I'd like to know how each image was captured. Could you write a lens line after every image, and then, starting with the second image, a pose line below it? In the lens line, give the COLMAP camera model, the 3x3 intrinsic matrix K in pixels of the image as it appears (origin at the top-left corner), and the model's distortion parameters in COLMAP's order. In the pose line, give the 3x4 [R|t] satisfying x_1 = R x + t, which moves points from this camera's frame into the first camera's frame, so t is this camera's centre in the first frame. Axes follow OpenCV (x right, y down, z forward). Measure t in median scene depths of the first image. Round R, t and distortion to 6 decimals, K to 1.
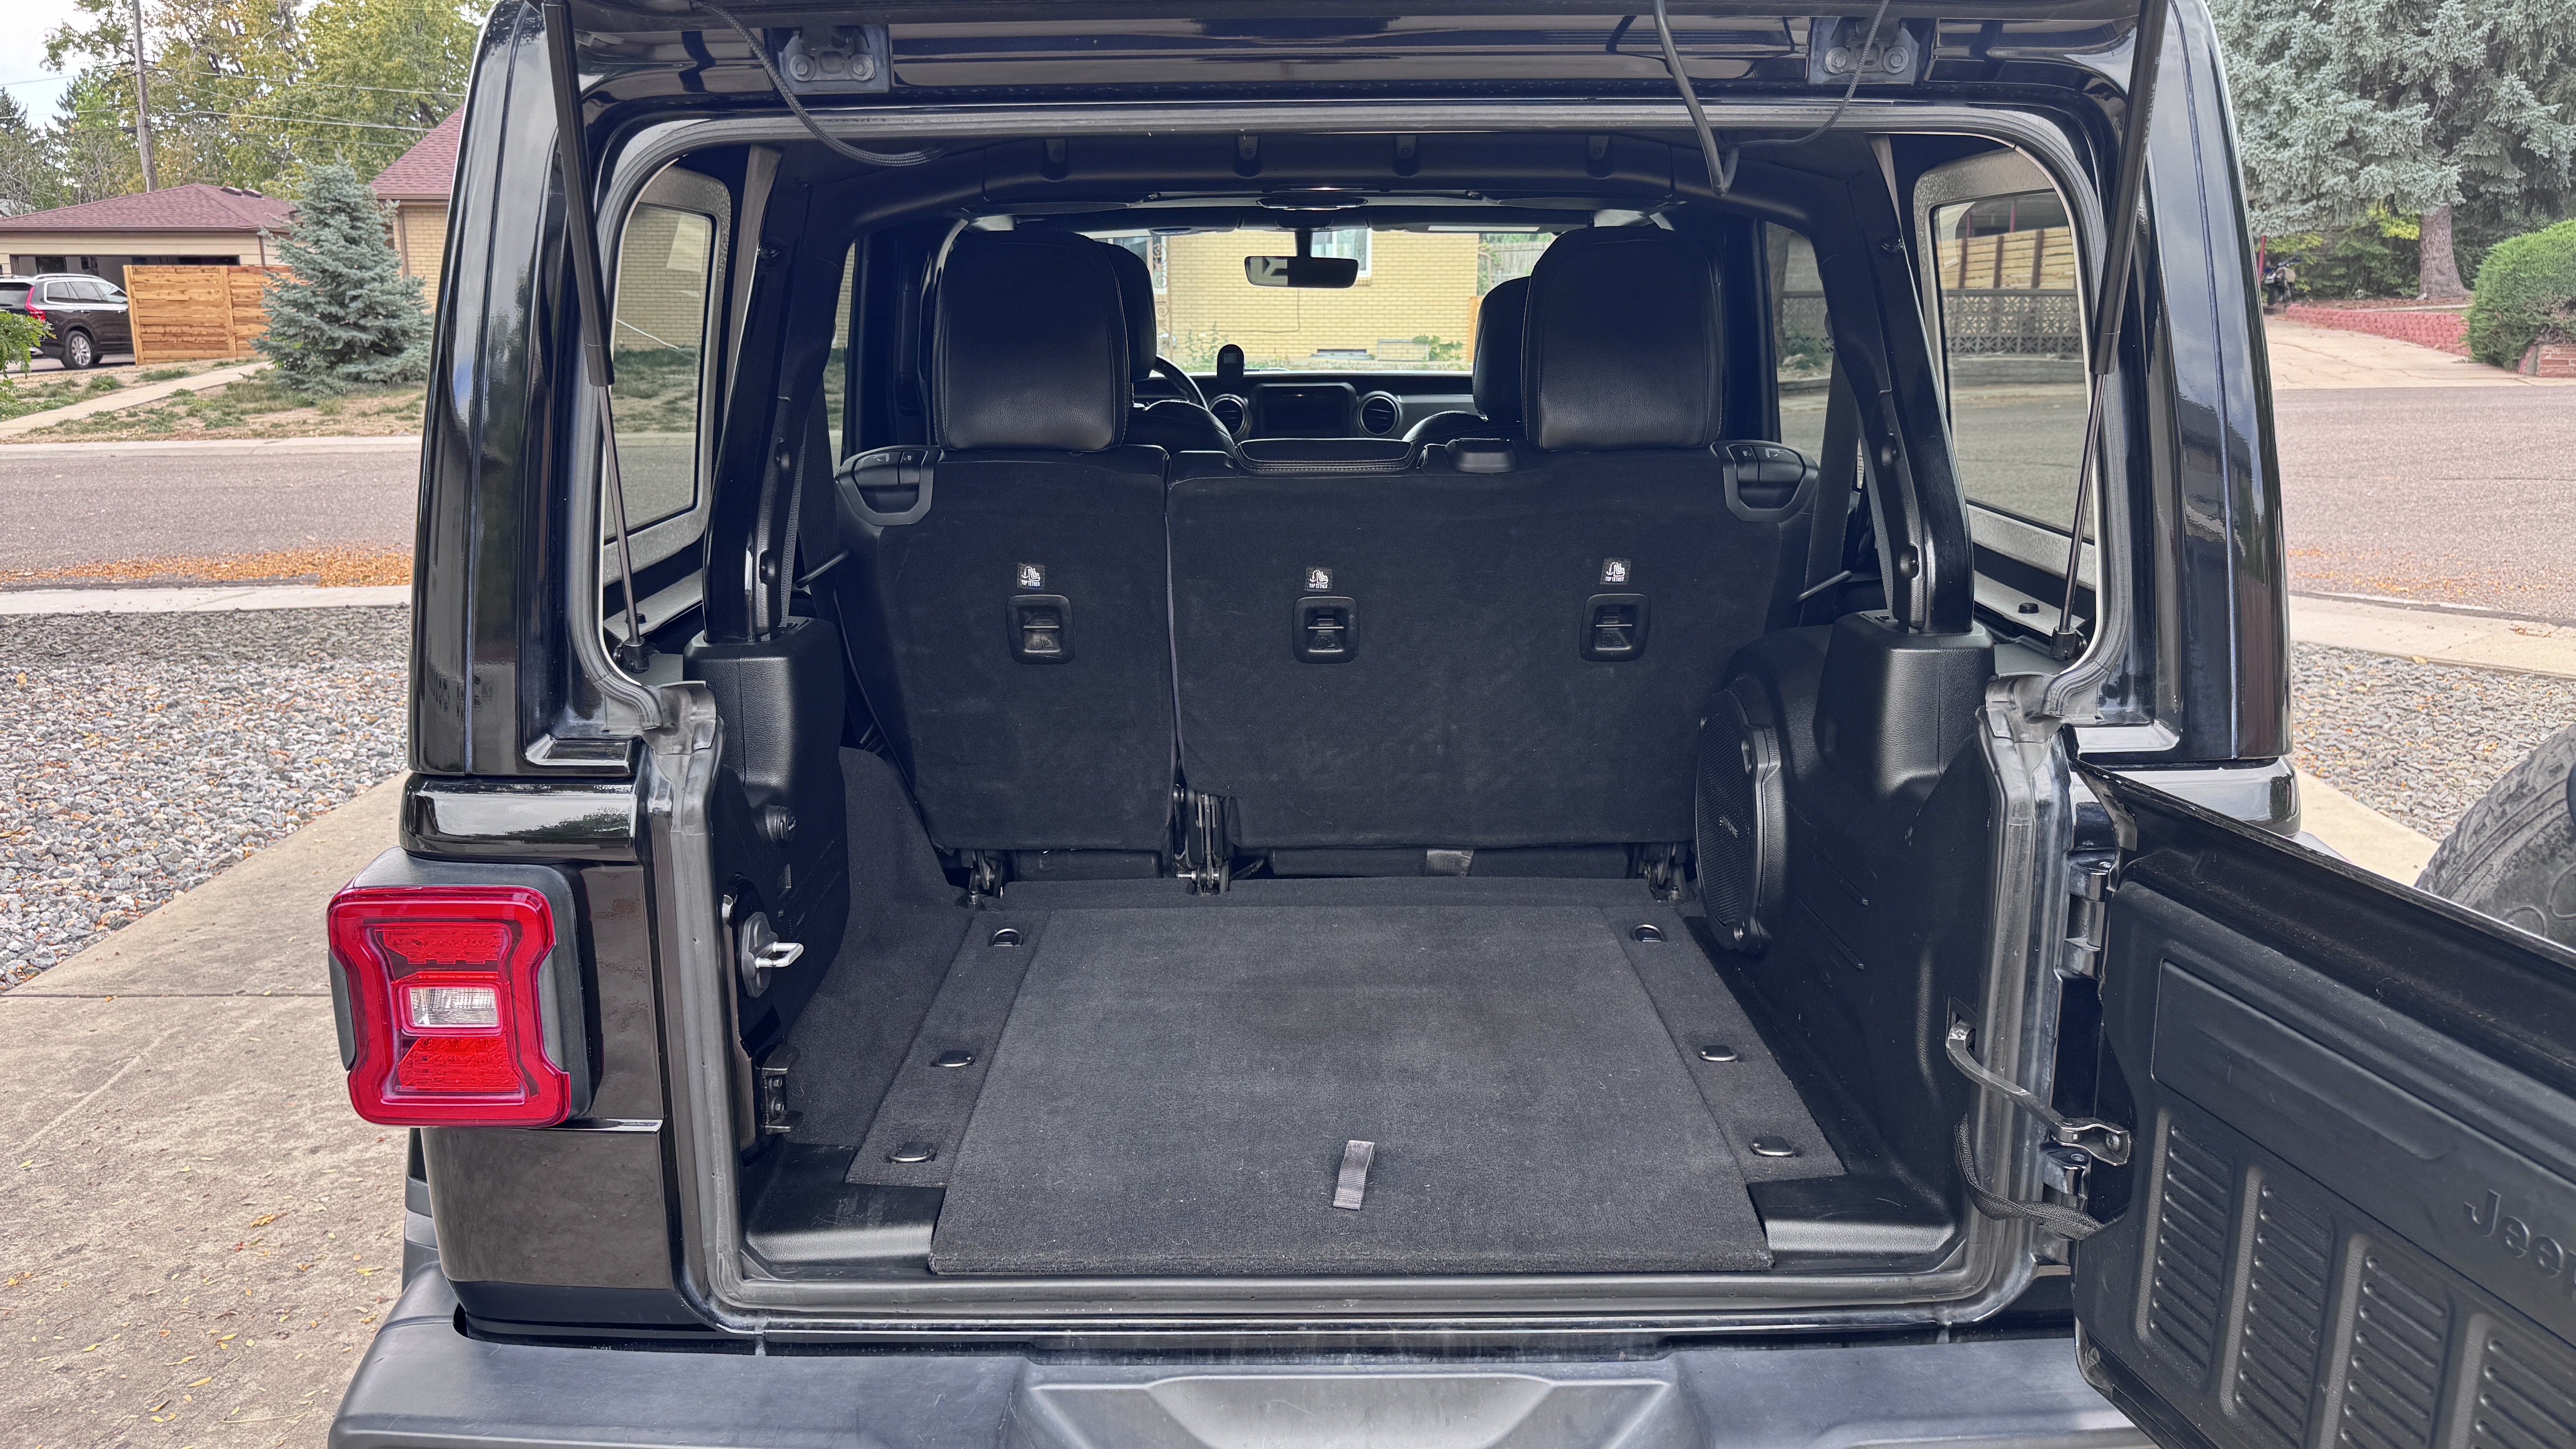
lens RADIAL K [[1811.1, 0, 1284.1], [0, 1811.1, 709.1], [0, 0, 1]] dist [0.036176, -0.054291]
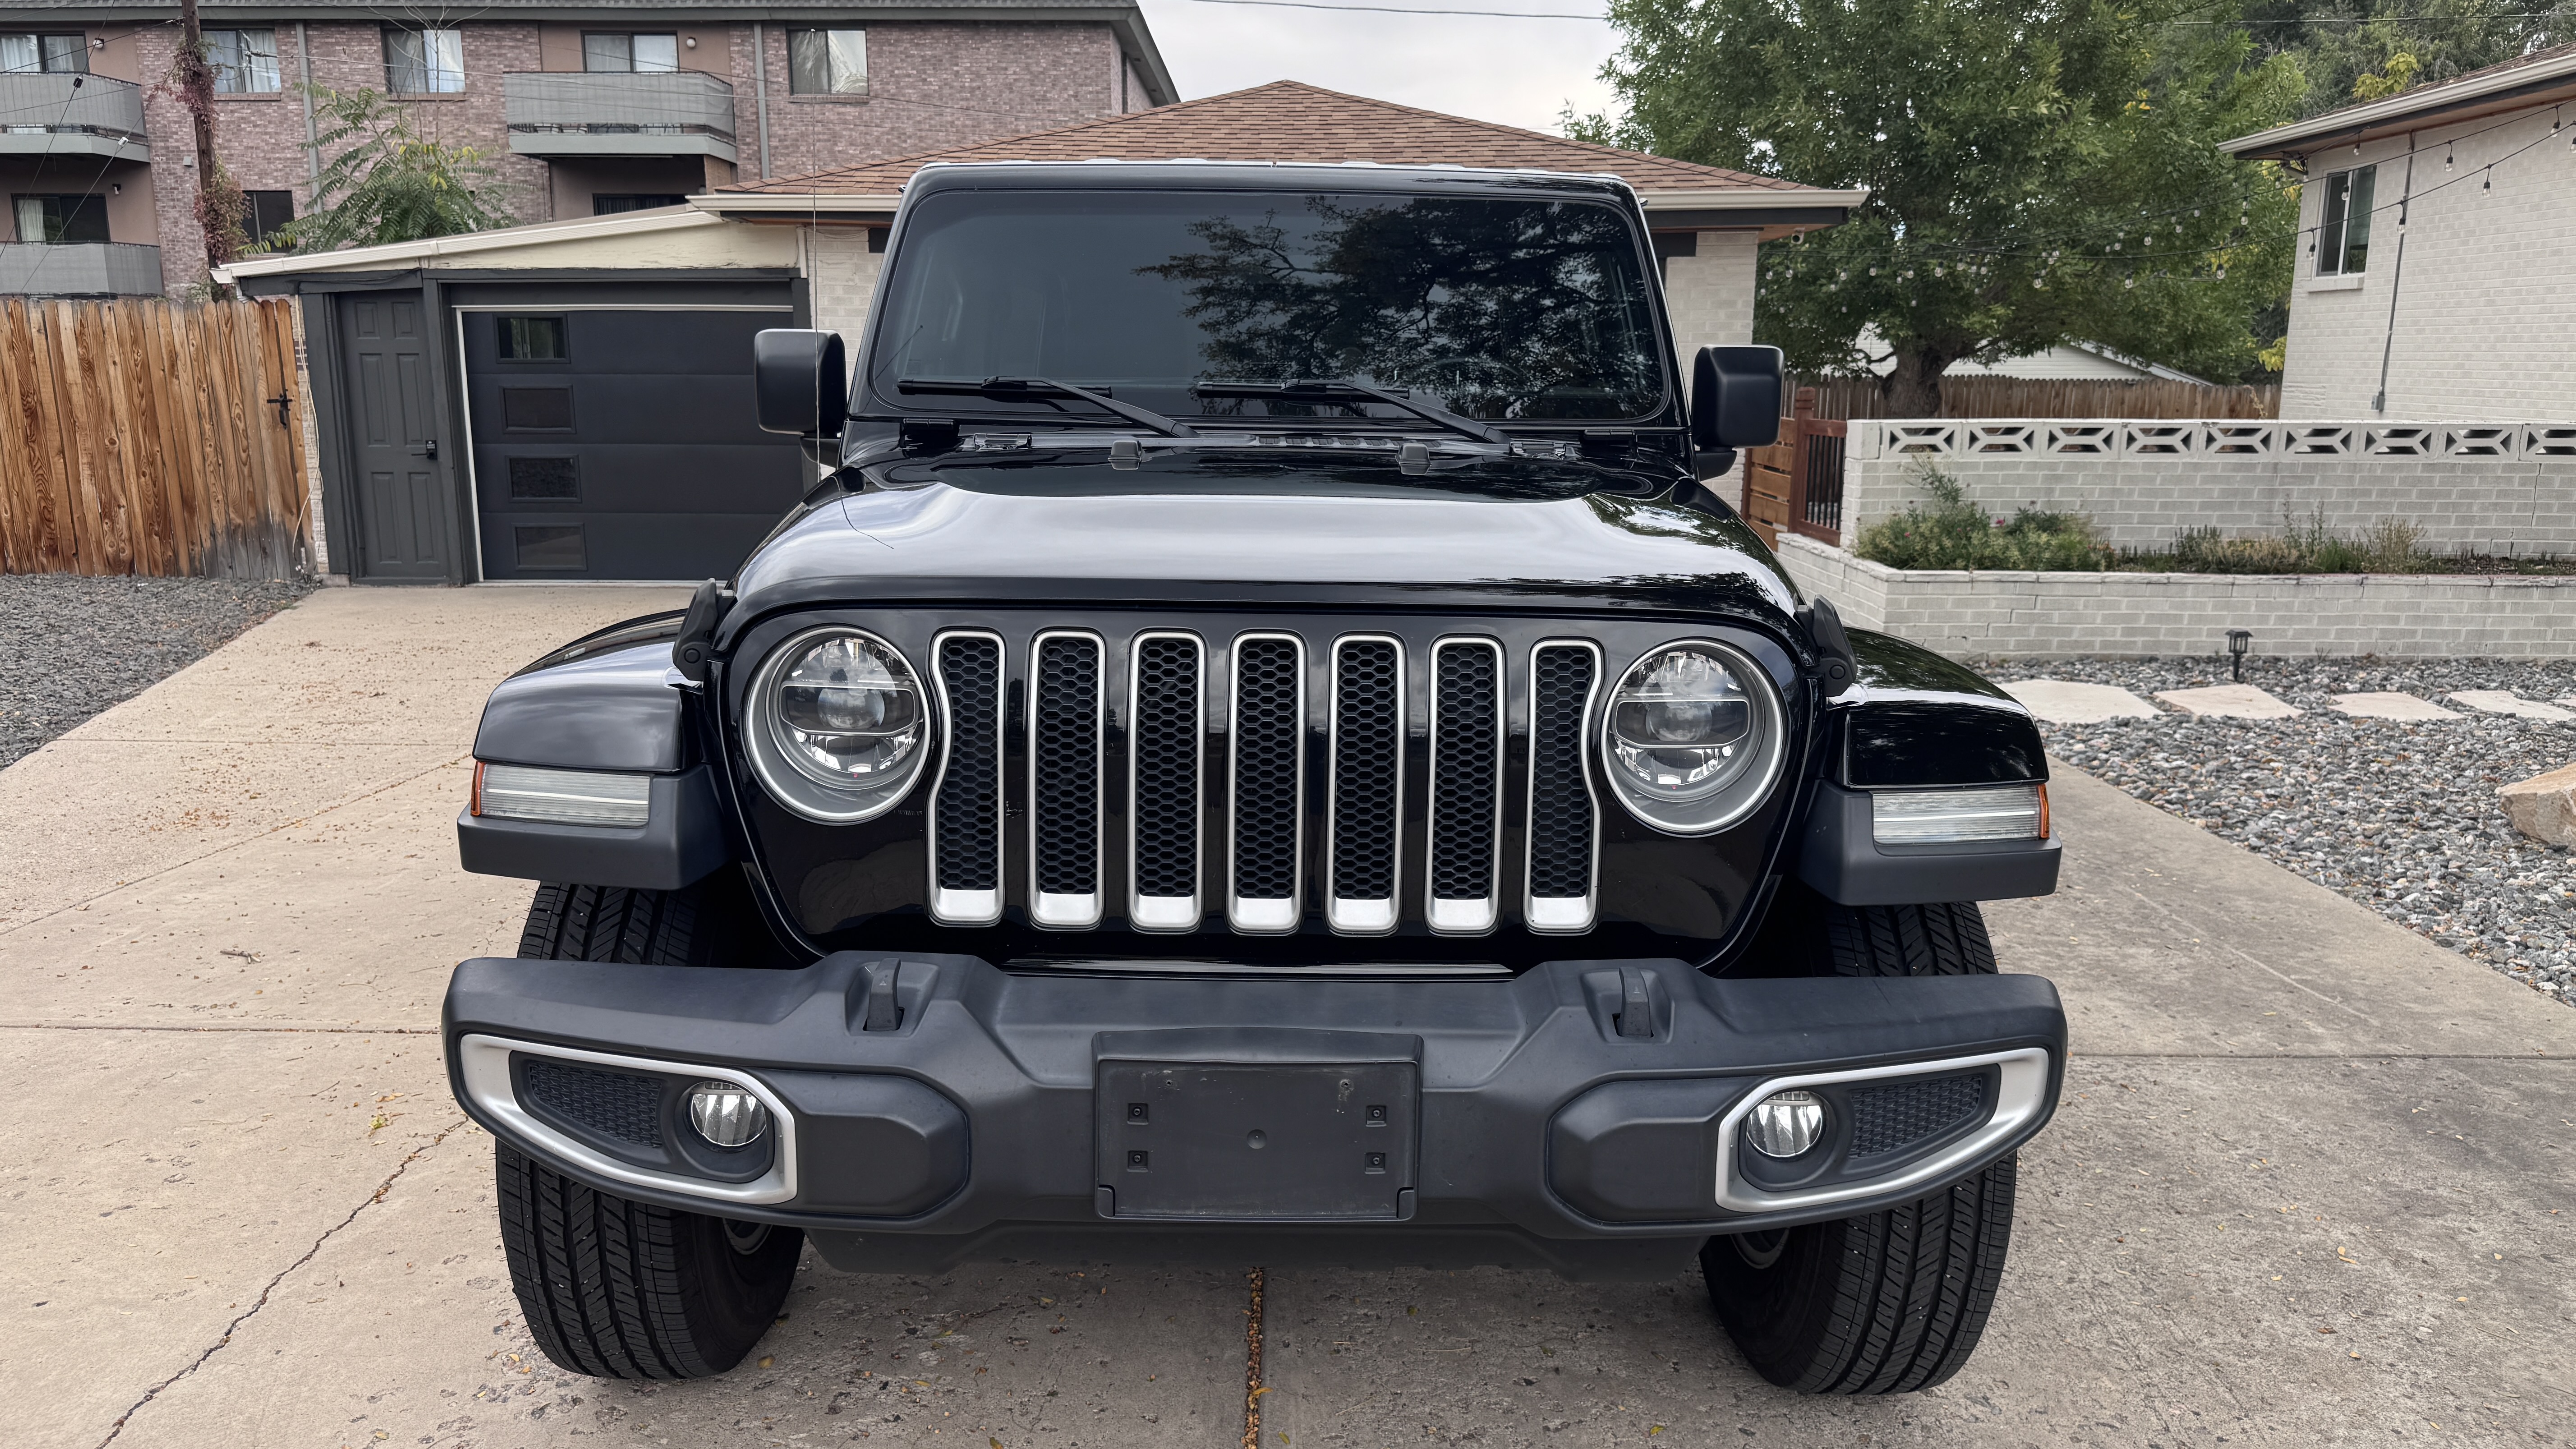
lens RADIAL K [[1811.1, 0, 1301.4], [0, 1811.1, 714.0], [0, 0, 1]] dist [0.036176, -0.054291]
pose [[-0.999966, -0.000003, -0.008281, 0.000842], [-0.003270, 0.918865, 0.394560, -0.444784], [0.007608, 0.394573, -0.918833, 2.161999]]
